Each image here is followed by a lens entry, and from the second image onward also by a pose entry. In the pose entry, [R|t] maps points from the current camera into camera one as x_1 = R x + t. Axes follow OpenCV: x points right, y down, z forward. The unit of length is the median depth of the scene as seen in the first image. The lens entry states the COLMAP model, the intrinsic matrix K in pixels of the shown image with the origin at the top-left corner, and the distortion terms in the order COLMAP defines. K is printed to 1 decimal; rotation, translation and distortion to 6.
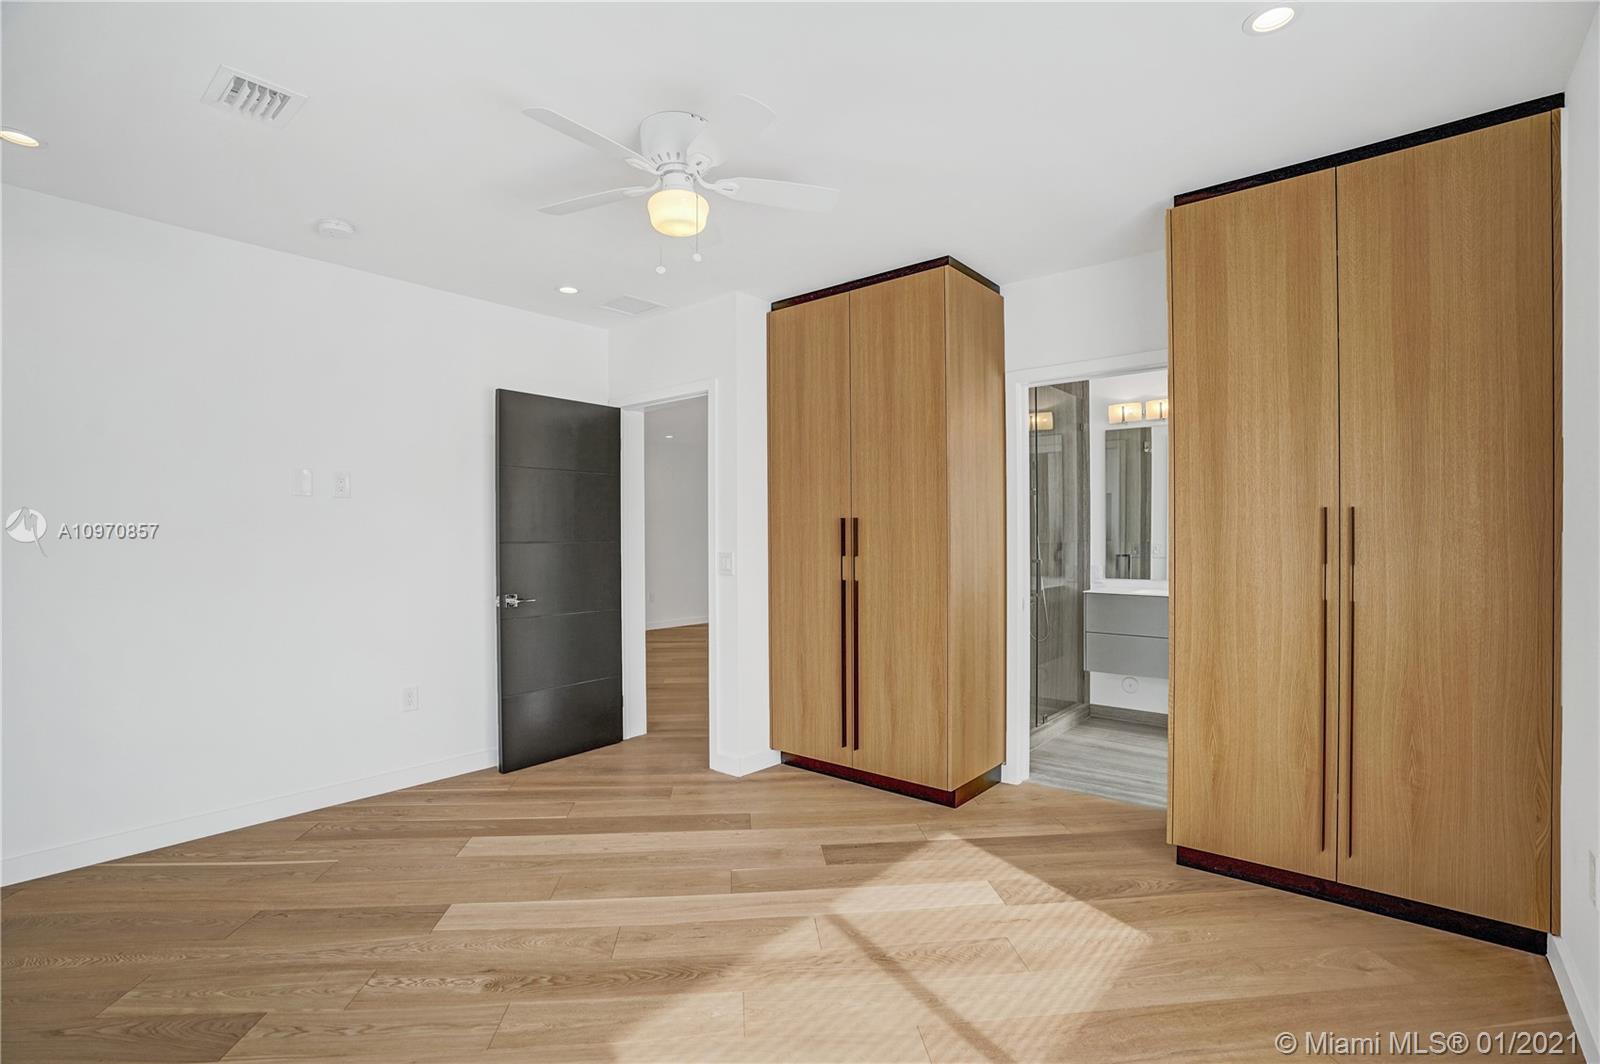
lens RADIAL K [[740.7, 0, 800.6], [0, 740.7, 530.4], [0, 0, 1]] dist [-0.032459, 0.007262]
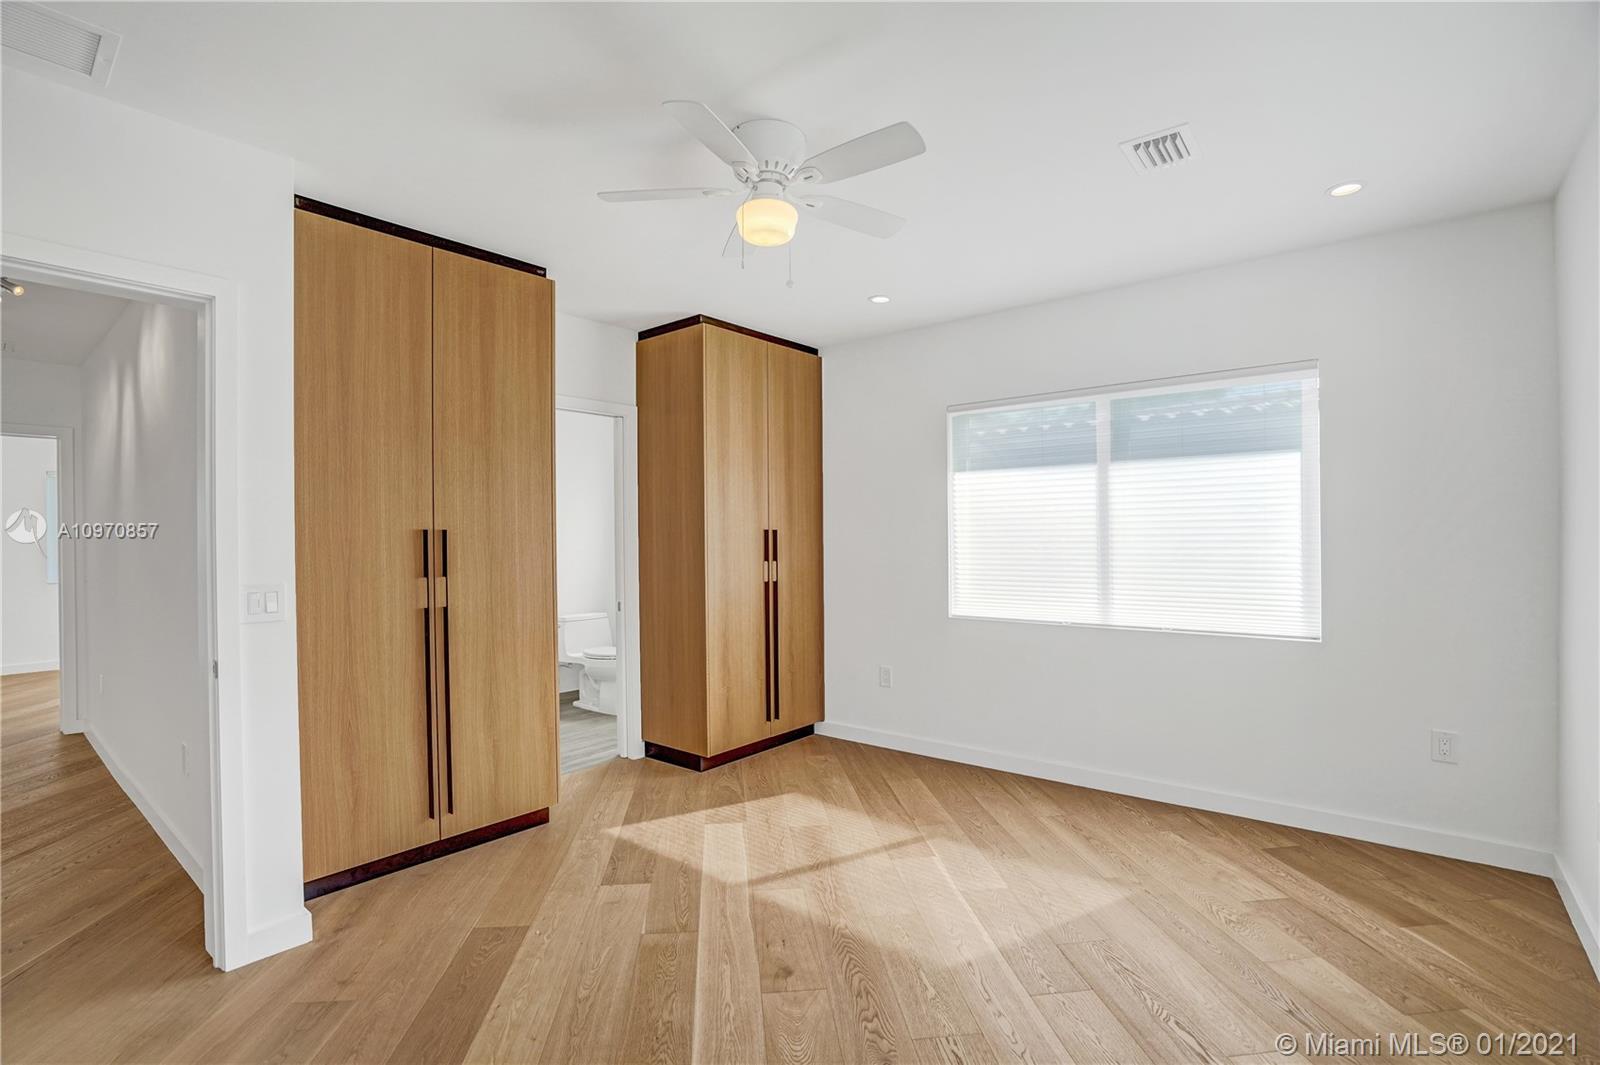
lens RADIAL K [[740.7, 0, 784.9], [0, 740.7, 536.3], [0, 0, 1]] dist [-0.032459, 0.007262]
pose [[0.019122, 0.009625, 0.999771, -0.925623], [0.015499, 0.999831, -0.009922, 0.005898], [-0.999697, 0.015685, 0.018970, 0.781029]]
